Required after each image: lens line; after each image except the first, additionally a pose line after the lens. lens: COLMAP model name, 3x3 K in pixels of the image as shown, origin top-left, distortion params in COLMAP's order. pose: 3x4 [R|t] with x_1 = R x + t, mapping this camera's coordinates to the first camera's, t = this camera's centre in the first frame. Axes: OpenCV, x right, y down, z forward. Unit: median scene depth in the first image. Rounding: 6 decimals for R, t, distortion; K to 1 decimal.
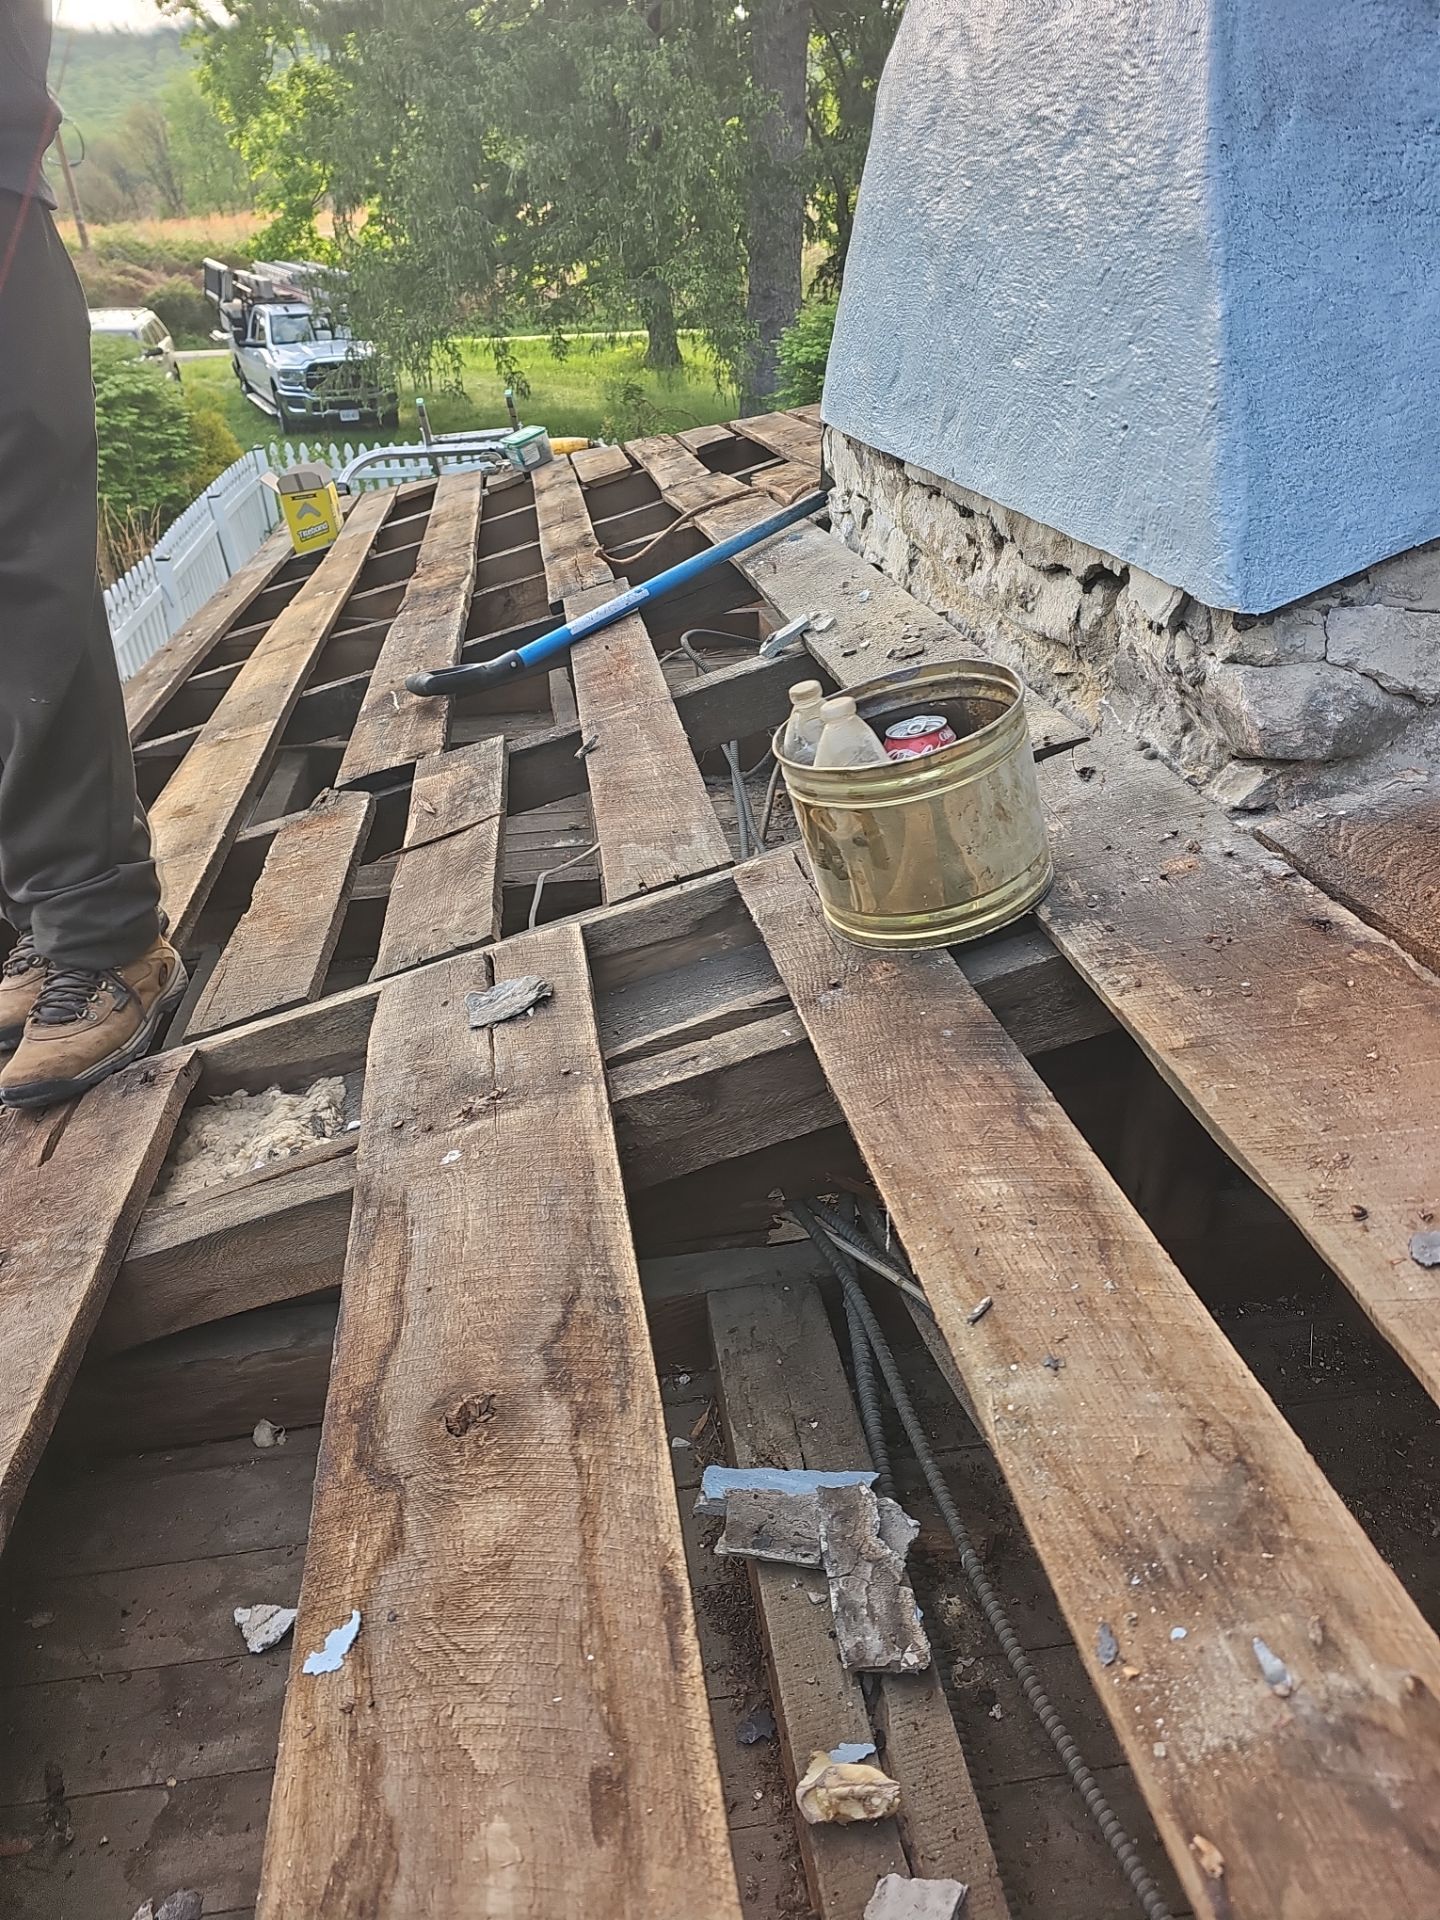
lens RADIAL K [[1226.0, 0, 720.0], [0, 1226.0, 960.0], [0, 0, 1]] dist [0.025475, -0.033438]
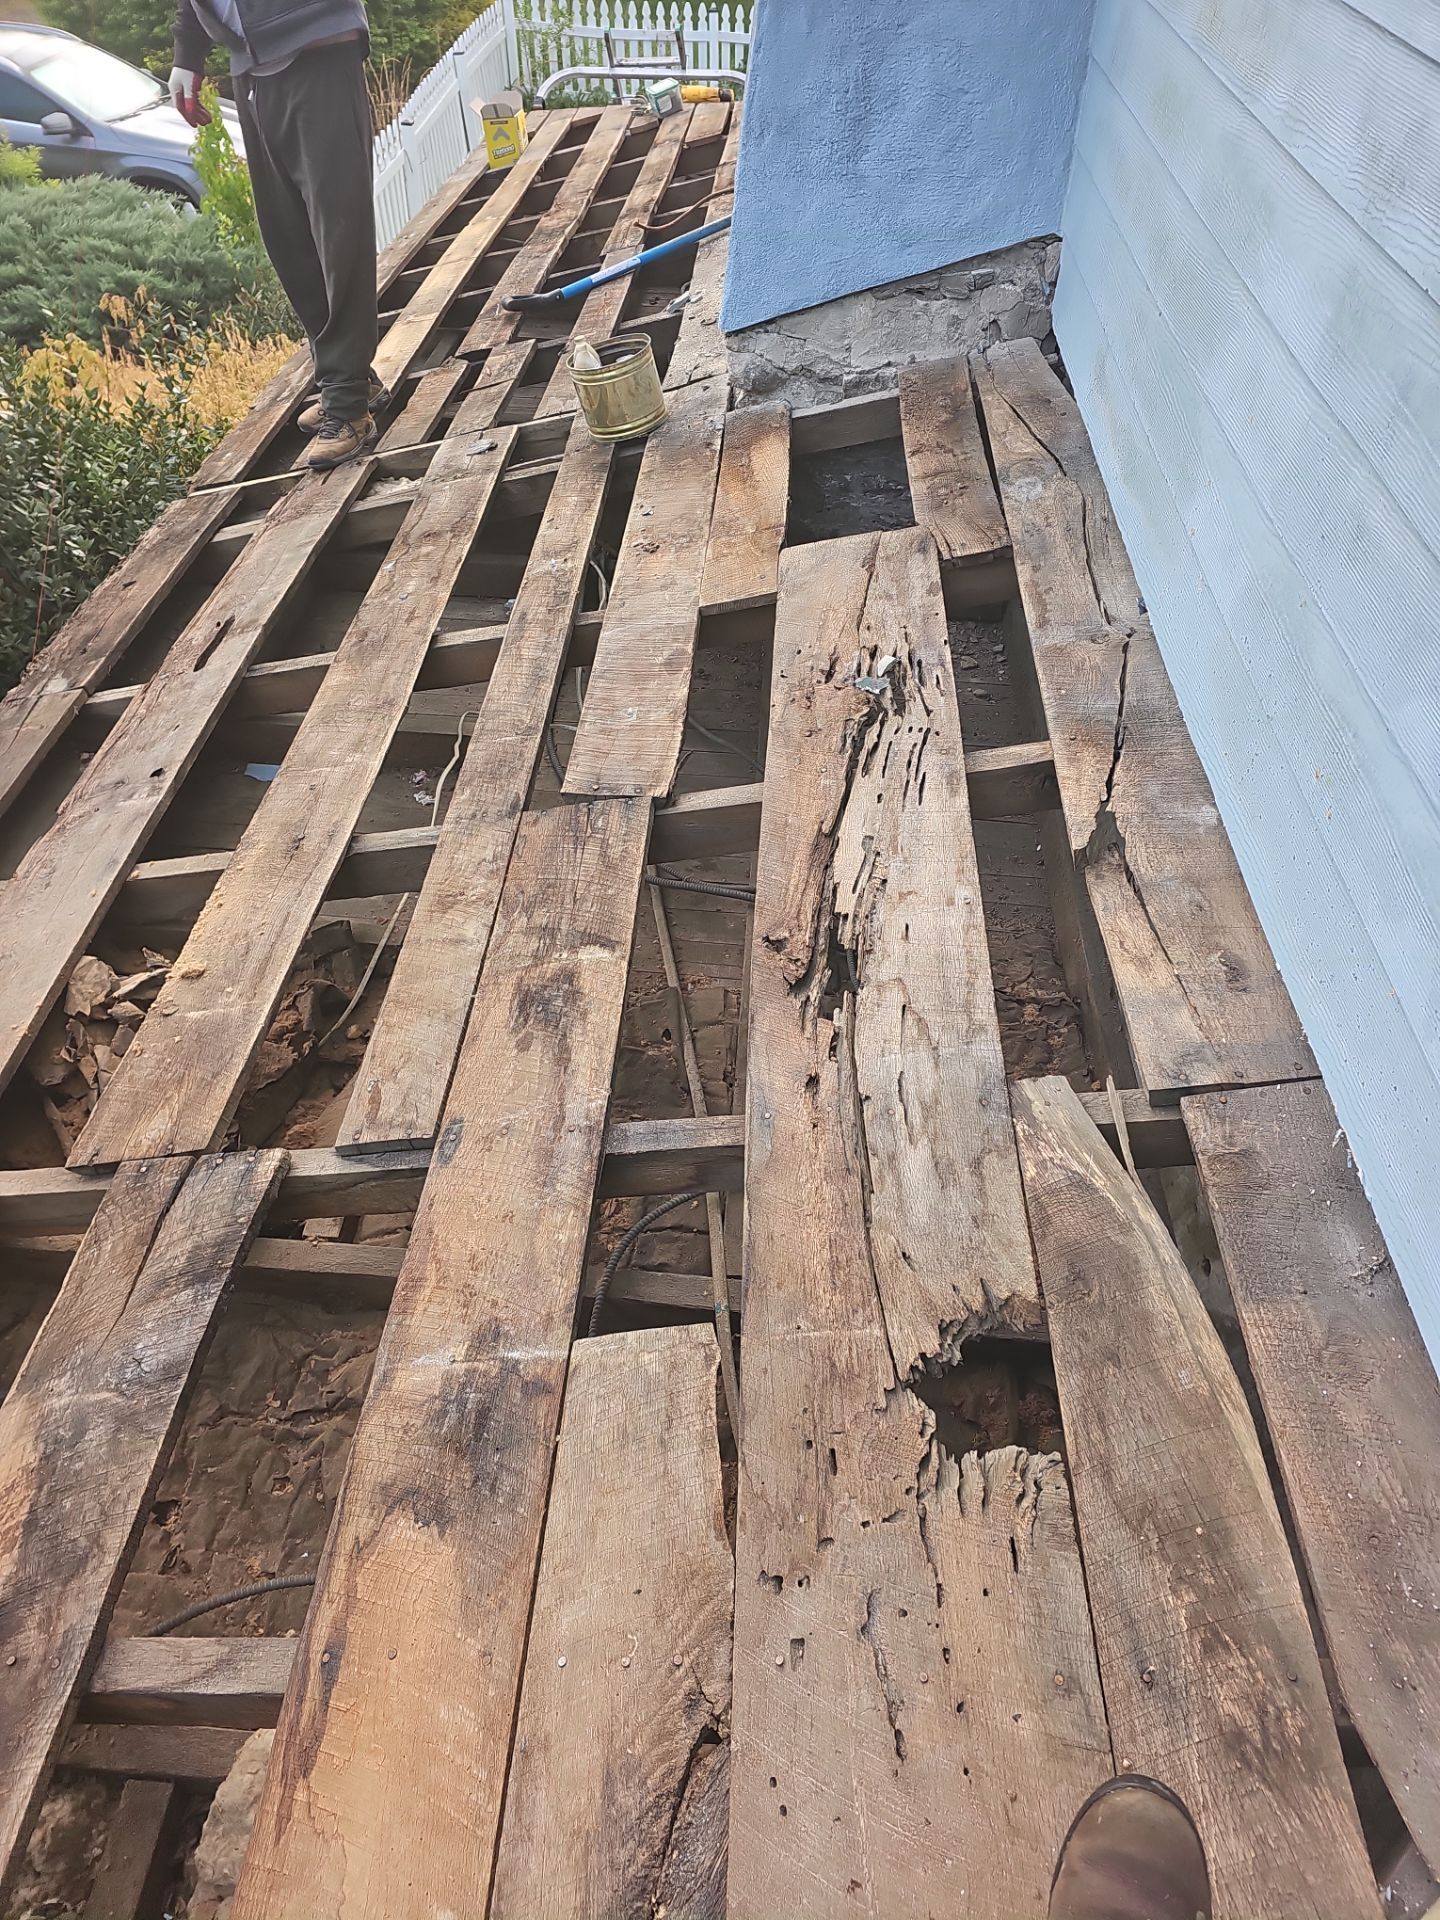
lens RADIAL K [[1226.0, 0, 720.0], [0, 1226.0, 960.0], [0, 0, 1]] dist [0.025475, -0.033438]
pose [[0.973854, 0.191392, -0.122381, 0.506526], [-0.148917, 0.944653, 0.292326, 0.129858], [0.171556, -0.266458, 0.948456, -1.026782]]
